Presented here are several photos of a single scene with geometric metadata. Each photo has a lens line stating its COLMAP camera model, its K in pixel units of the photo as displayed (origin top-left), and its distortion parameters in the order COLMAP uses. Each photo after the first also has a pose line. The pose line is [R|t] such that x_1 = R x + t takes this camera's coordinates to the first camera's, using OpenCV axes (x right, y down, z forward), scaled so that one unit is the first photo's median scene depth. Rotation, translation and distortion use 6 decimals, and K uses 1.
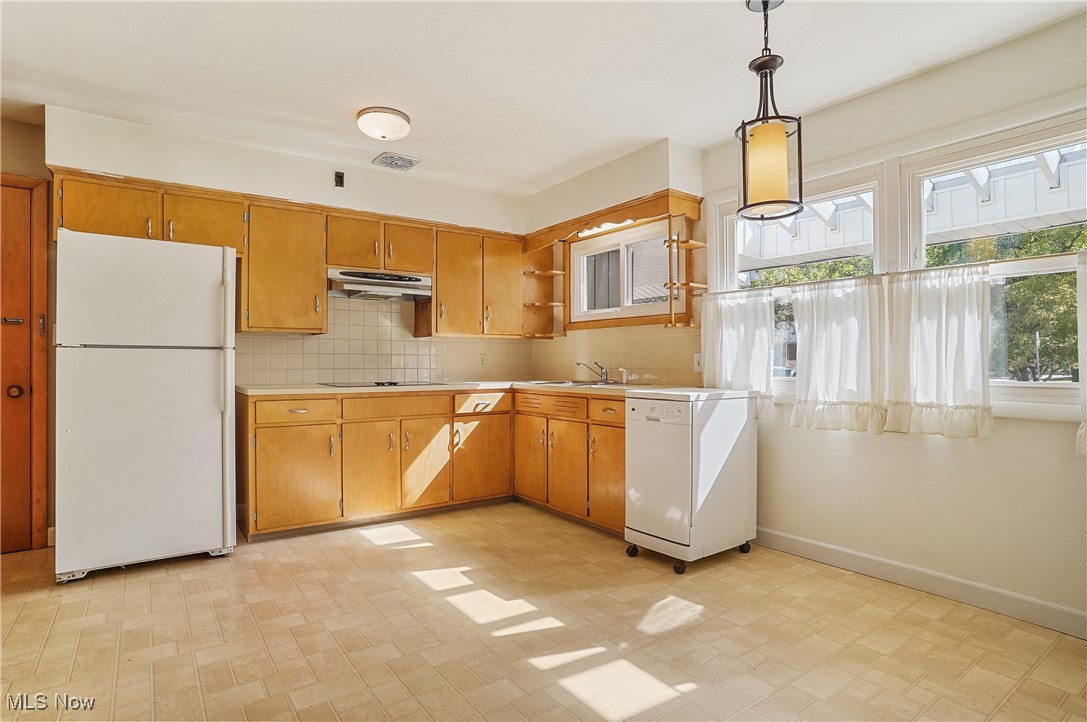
lens RADIAL K [[582.6, 0, 543.5], [0, 582.6, 361.0], [0, 0, 1]] dist [-0.071962, 0.041075]
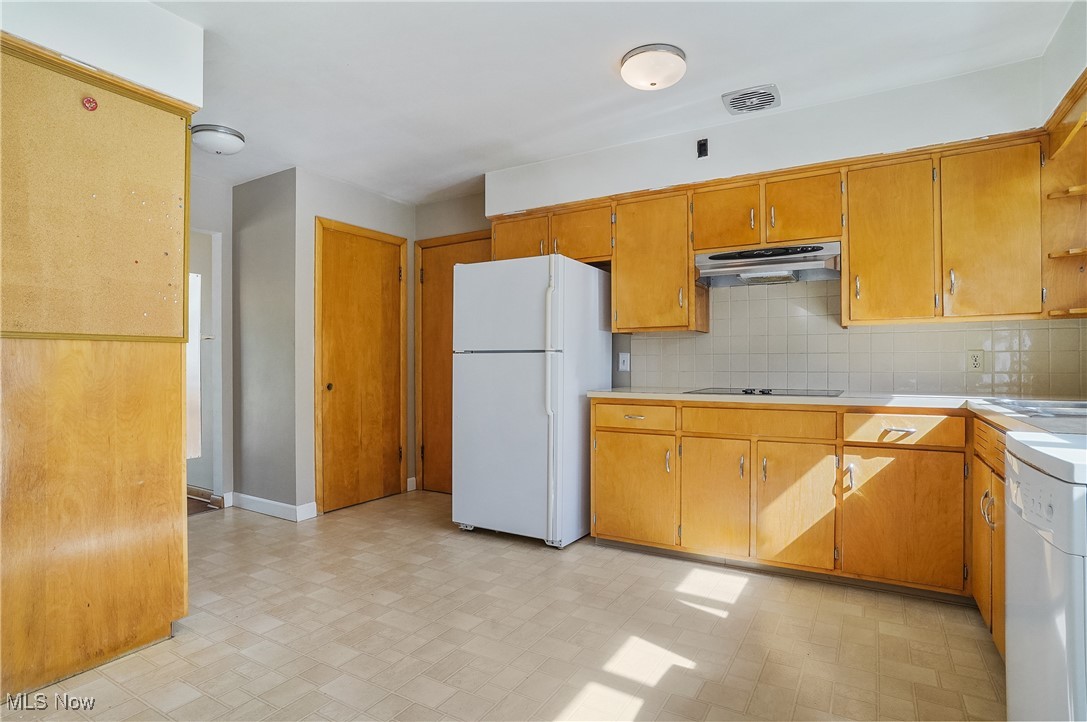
lens RADIAL K [[582.6, 0, 543.5], [0, 582.6, 361.0], [0, 0, 1]] dist [-0.071962, 0.041075]
pose [[0.382163, -0.003242, -0.924089, 0.335291], [0.006072, 0.999981, -0.000997, -0.002536], [0.924075, -0.005230, 0.382176, 0.452682]]
